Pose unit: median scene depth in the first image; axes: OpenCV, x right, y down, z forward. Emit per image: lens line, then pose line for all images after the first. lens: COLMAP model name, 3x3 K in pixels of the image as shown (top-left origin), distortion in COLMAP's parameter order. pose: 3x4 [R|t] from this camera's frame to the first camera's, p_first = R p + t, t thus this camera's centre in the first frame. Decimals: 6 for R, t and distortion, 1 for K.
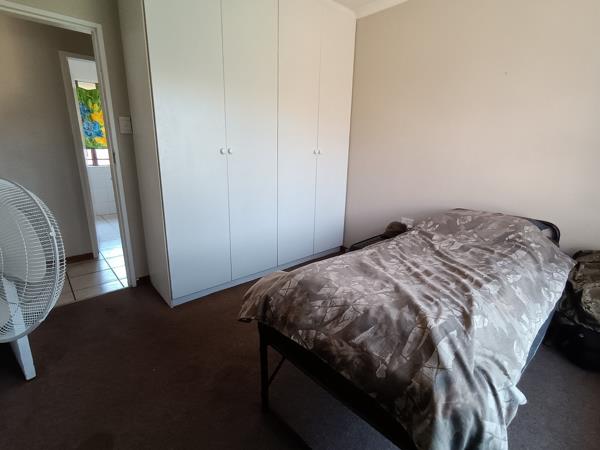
lens RADIAL K [[286.9, 0, 299.7], [0, 286.9, 223.8], [0, 0, 1]] dist [-0.003950, -0.000324]
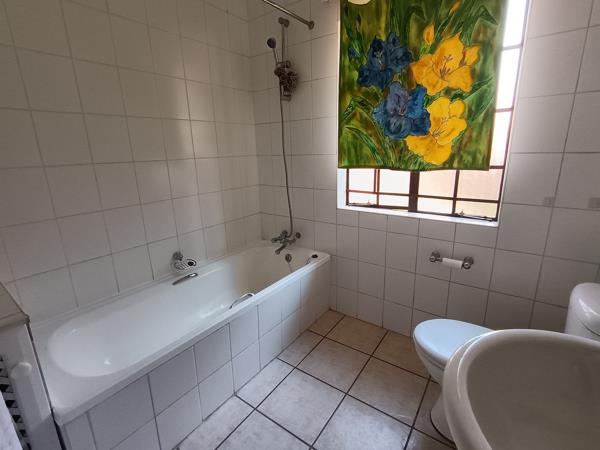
lens RADIAL K [[286.9, 0, 299.8], [0, 286.9, 223.9], [0, 0, 1]] dist [-0.003950, -0.000324]
pose [[0.213417, 0.210395, -0.954037, -0.403677], [-0.222237, 0.961389, 0.162302, -0.232382], [0.951348, 0.177384, 0.251935, 0.821486]]
